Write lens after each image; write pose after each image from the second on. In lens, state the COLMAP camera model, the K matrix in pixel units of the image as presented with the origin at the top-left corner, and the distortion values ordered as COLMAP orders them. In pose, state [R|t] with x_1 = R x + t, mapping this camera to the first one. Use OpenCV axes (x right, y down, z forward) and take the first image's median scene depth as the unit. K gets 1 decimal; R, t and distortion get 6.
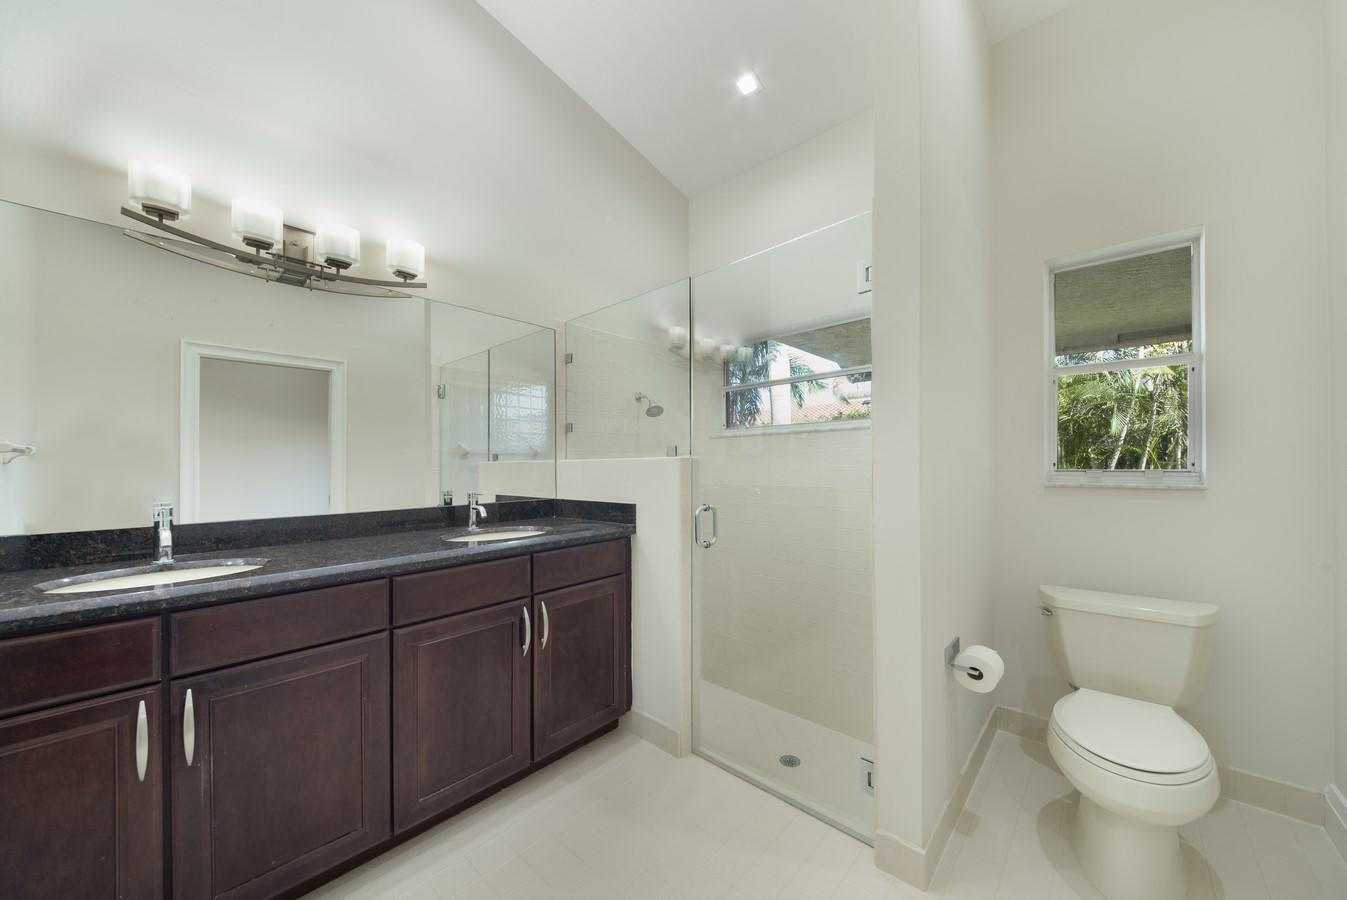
lens RADIAL K [[482.2, 0, 673.9], [0, 482.2, 455.9], [0, 0, 1]] dist [-0.005209, -0.000516]
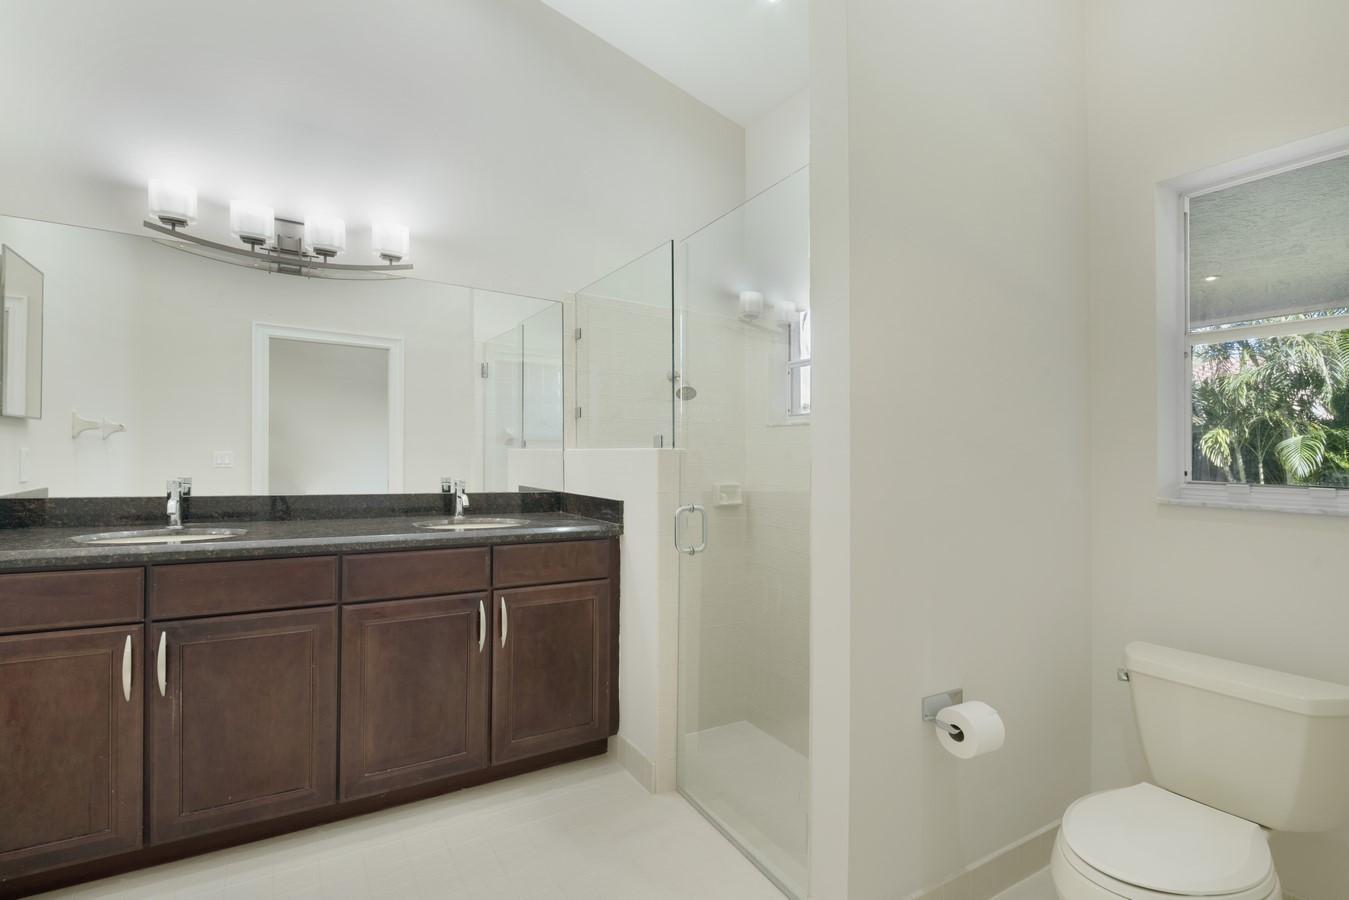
lens RADIAL K [[637.3, 0, 675.3], [0, 637.3, 453.8], [0, 0, 1]] dist [0.004838, 0.001809]
pose [[0.960636, 0.028149, -0.276380, 0.419148], [-0.025412, 0.999586, 0.013477, -0.005110], [0.276645, -0.005923, 0.960954, -0.114611]]
